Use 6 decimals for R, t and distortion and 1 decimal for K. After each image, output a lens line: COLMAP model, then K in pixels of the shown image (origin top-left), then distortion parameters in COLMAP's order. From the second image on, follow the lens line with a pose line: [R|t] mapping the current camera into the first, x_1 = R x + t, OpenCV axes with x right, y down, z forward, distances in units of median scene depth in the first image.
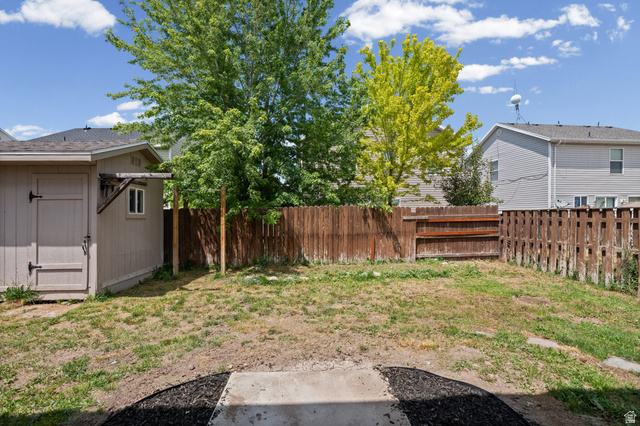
lens RADIAL K [[291.4, 0, 318.2], [0, 291.4, 216.8], [0, 0, 1]] dist [0.003145, -0.001057]
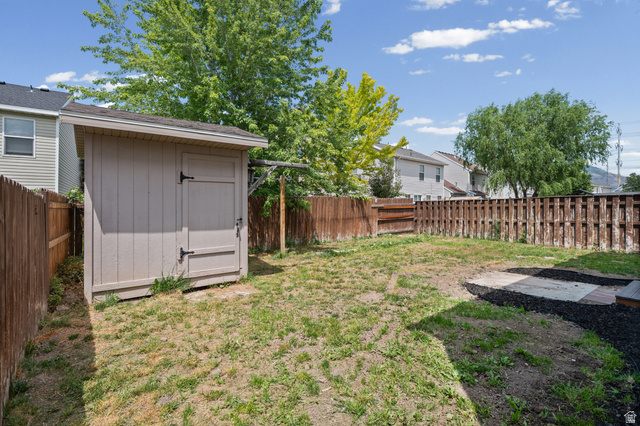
lens RADIAL K [[291.4, 0, 315.2], [0, 291.4, 210.2], [0, 0, 1]] dist [0.003145, -0.001057]
pose [[0.830407, -0.004401, 0.557140, -0.723322], [0.004526, 0.999989, 0.001154, 0.022654], [-0.557139, 0.001564, 0.830418, -0.001989]]
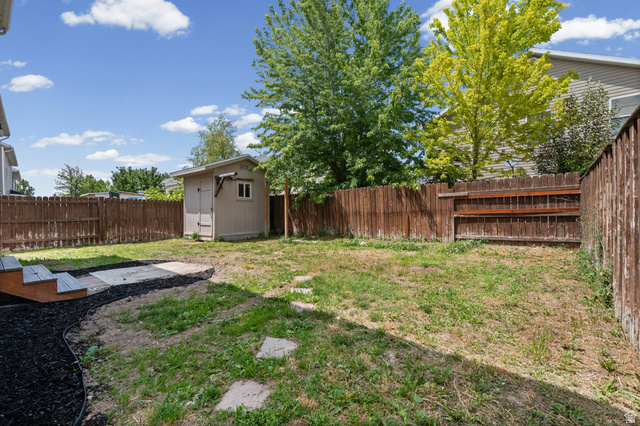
lens RADIAL K [[291.4, 0, 318.6], [0, 291.4, 212.2], [0, 0, 1]] dist [0.003145, -0.001057]
pose [[0.731763, -0.001023, -0.681558, 0.670533], [0.005178, 0.999978, 0.004058, 0.053976], [0.681539, -0.006499, 0.731753, 0.037982]]
